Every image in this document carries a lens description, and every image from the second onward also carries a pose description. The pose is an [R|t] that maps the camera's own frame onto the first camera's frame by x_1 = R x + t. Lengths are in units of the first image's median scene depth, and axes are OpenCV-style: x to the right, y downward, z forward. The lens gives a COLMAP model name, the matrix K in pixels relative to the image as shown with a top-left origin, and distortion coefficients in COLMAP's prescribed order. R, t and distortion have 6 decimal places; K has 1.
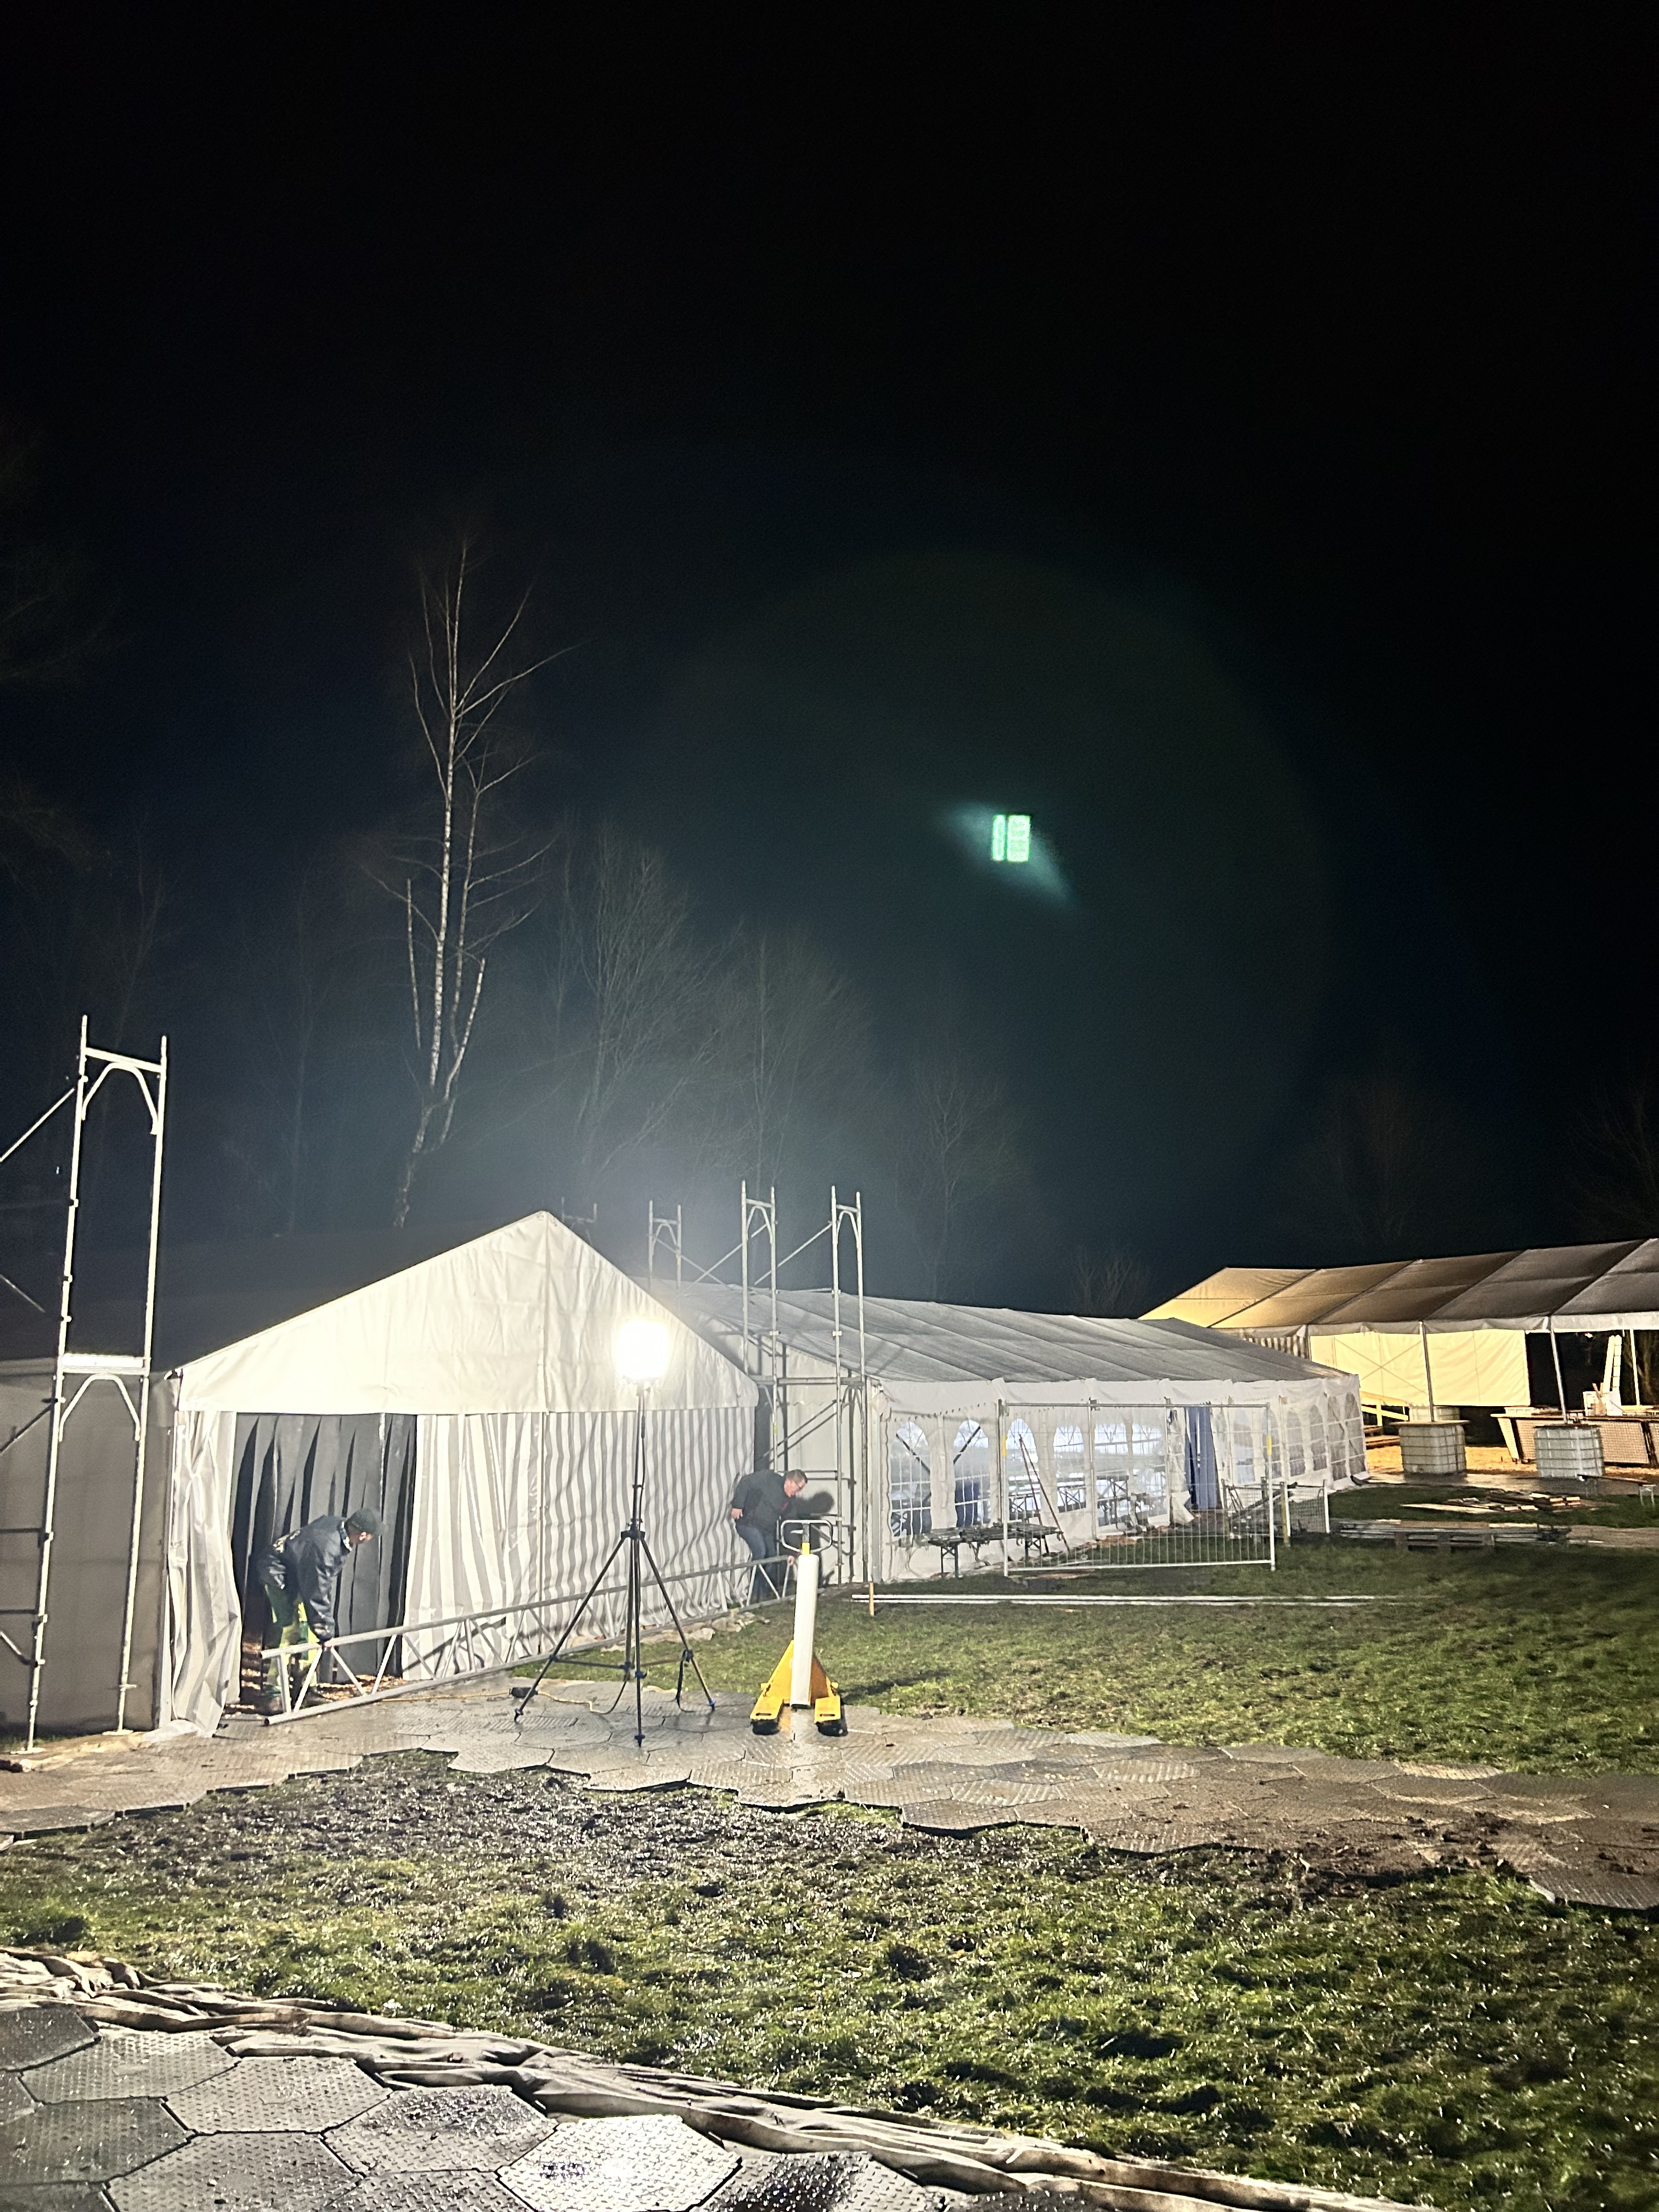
lens RADIAL K [[1687.6, 0, 825.1], [0, 1687.6, 1097.4], [0, 0, 1]] dist [0.056918, -0.054354]
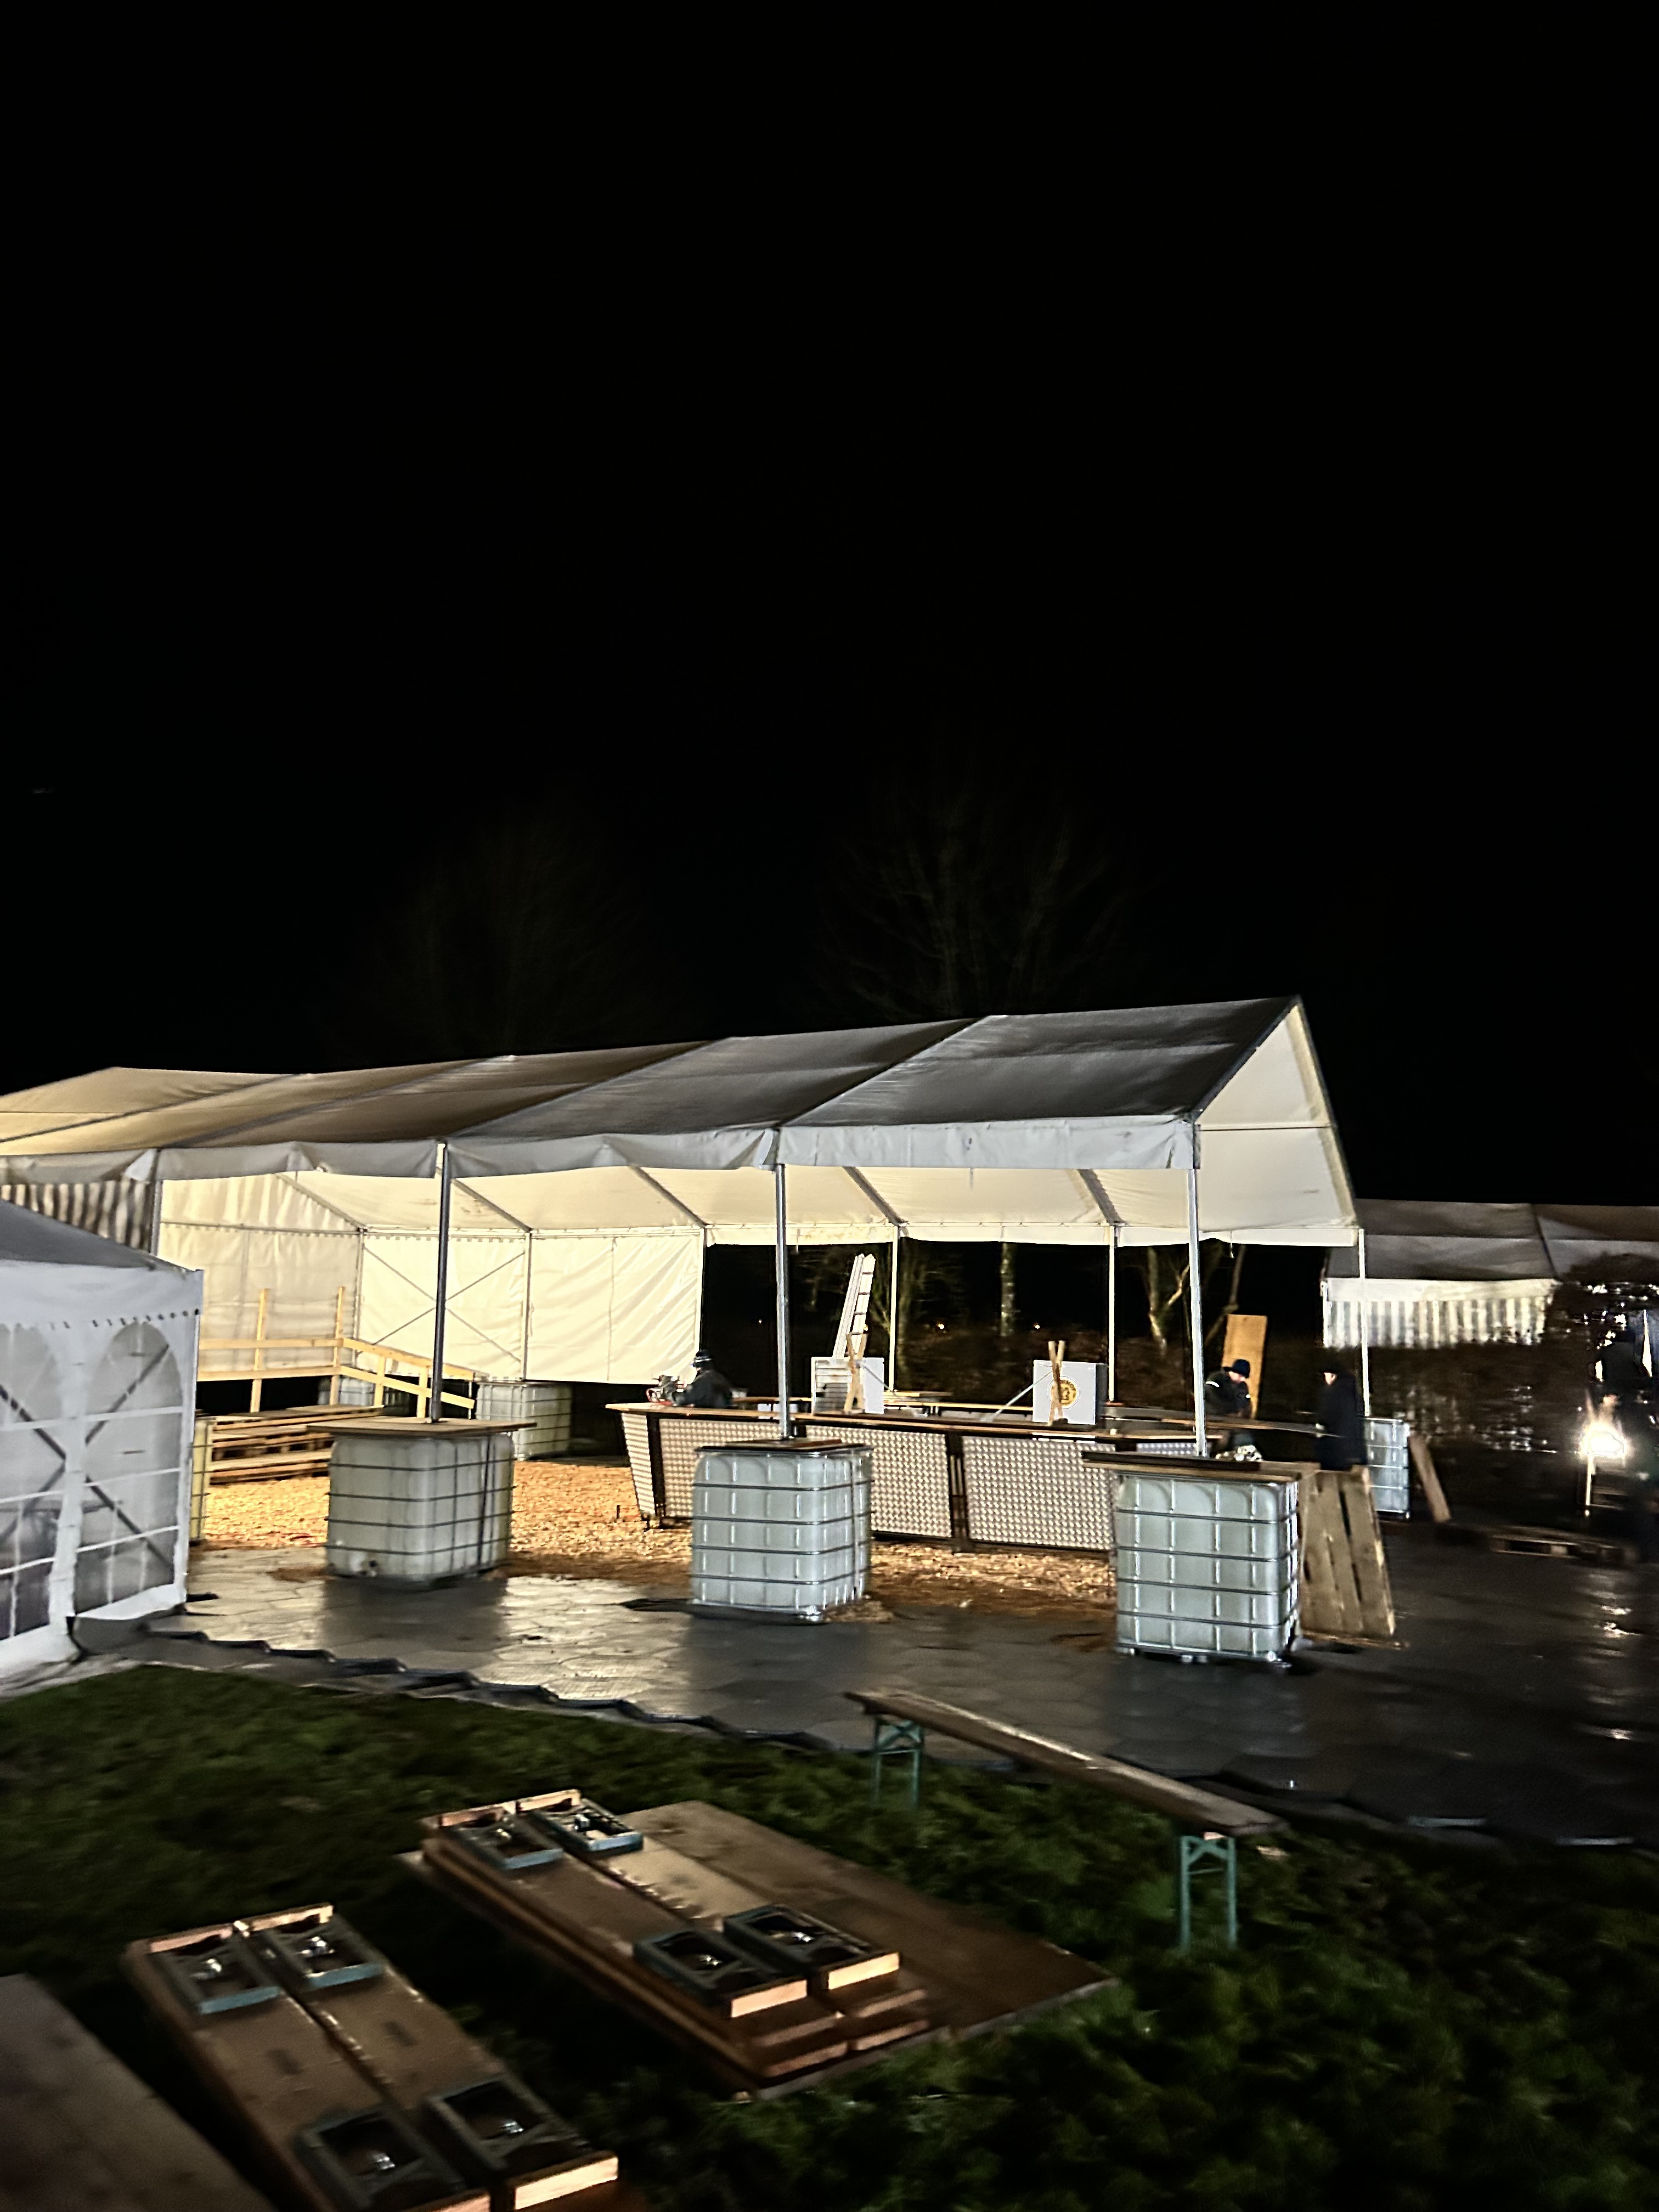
lens RADIAL K [[1687.6, 0, 830.5], [0, 1687.6, 1101.2], [0, 0, 1]] dist [0.056918, -0.054354]
pose [[0.893872, 0.105656, 0.435695, 0.263289], [-0.112825, 0.993570, -0.009470, 0.115492], [-0.433893, -0.040693, 0.900045, 0.634163]]
